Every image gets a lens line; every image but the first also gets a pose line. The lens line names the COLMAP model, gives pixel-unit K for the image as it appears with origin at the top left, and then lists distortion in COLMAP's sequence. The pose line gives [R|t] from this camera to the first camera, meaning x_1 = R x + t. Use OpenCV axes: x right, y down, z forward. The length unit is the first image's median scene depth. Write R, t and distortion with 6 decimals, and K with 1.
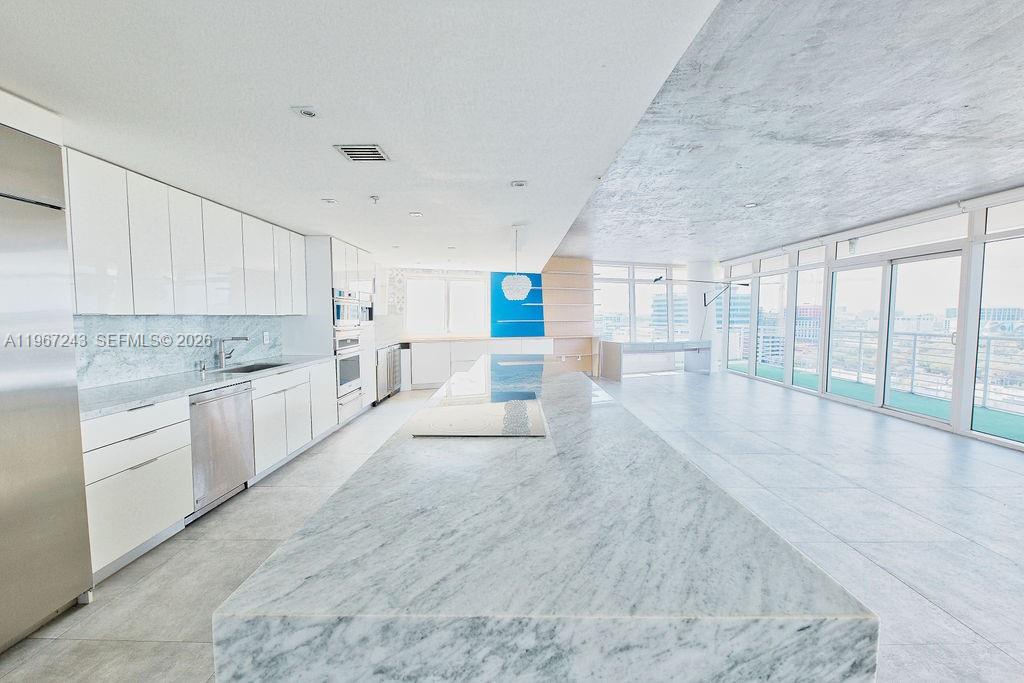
lens RADIAL K [[410.1, 0, 508.3], [0, 410.1, 339.5], [0, 0, 1]] dist [0.013931, -0.009486]
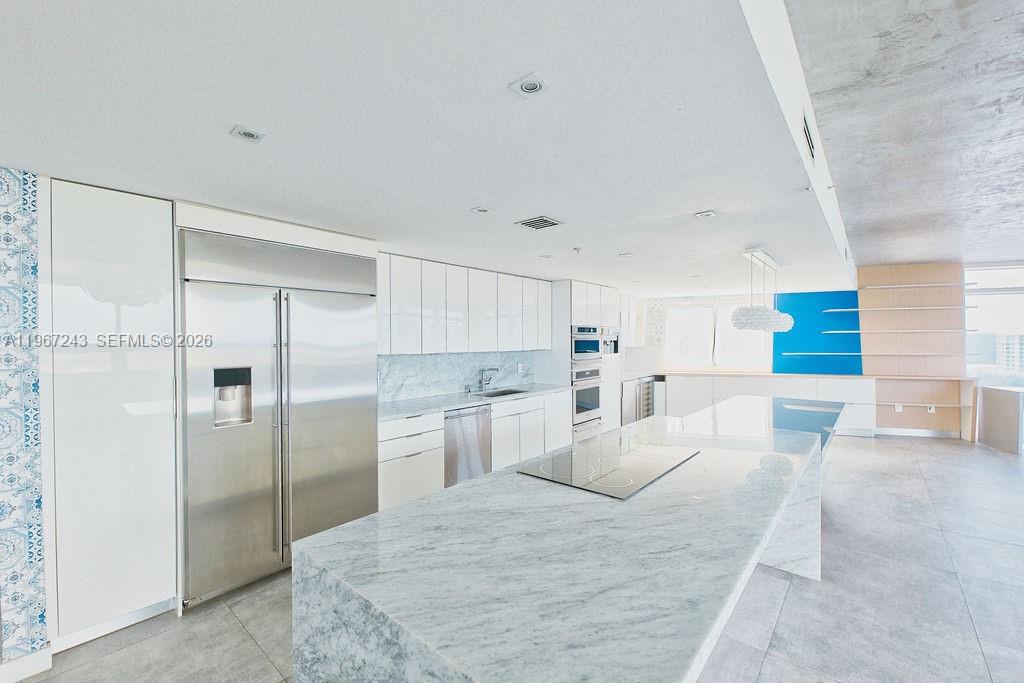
lens RADIAL K [[417.7, 0, 502.0], [0, 417.7, 339.9], [0, 0, 1]] dist [0.015481, -0.009767]
pose [[0.756204, -0.004687, -0.654320, 0.218365], [-0.032959, 0.998432, -0.045242, -0.035376], [0.653506, 0.055778, 0.754864, 0.021633]]
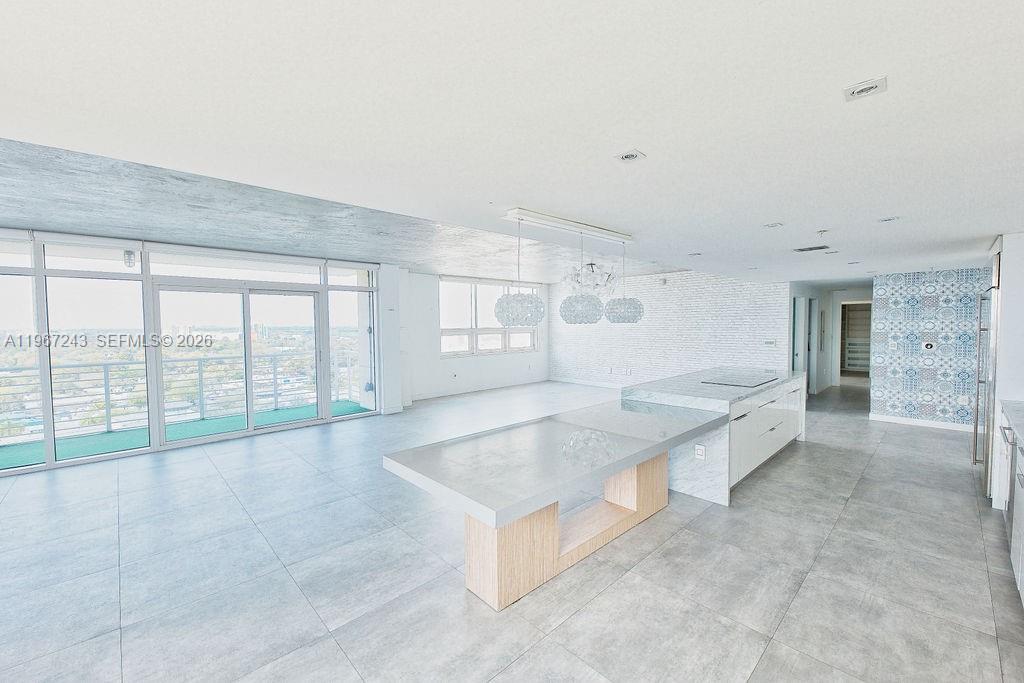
lens RADIAL K [[417.7, 0, 502.0], [0, 417.7, 339.9], [0, 0, 1]] dist [0.015481, -0.009767]
pose [[-0.684784, -0.019021, 0.728498, -0.448163], [0.055714, 0.995367, 0.078360, -0.168996], [-0.726613, 0.094247, -0.680551, 1.891162]]
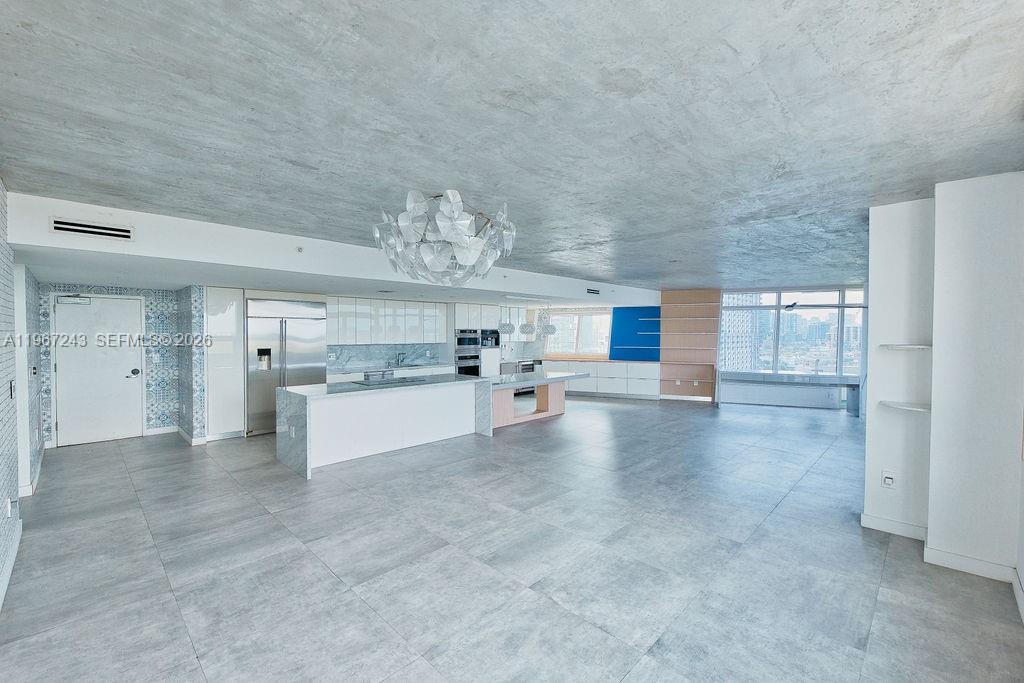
lens RADIAL K [[418.1, 0, 511.9], [0, 418.1, 329.3], [0, 0, 1]] dist [0.000659, 0.000049]
pose [[0.723735, -0.002670, -0.690072, 1.400329], [-0.044421, 0.997738, -0.050448, -0.045993], [0.688646, 0.067164, 0.721980, -0.302931]]
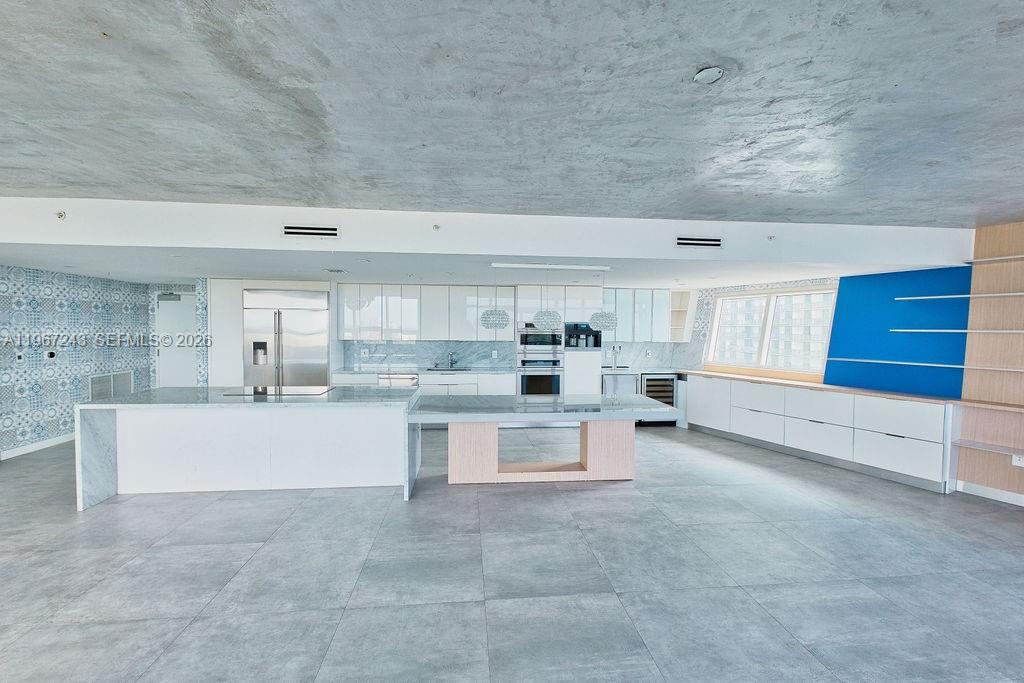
lens RADIAL K [[410.1, 0, 508.3], [0, 410.1, 339.5], [0, 0, 1]] dist [0.013931, -0.009486]
pose [[0.111986, 0.034264, -0.993119, 1.165387], [-0.068229, 0.997312, 0.026715, -0.125726], [0.991365, 0.064768, 0.114022, 1.007273]]
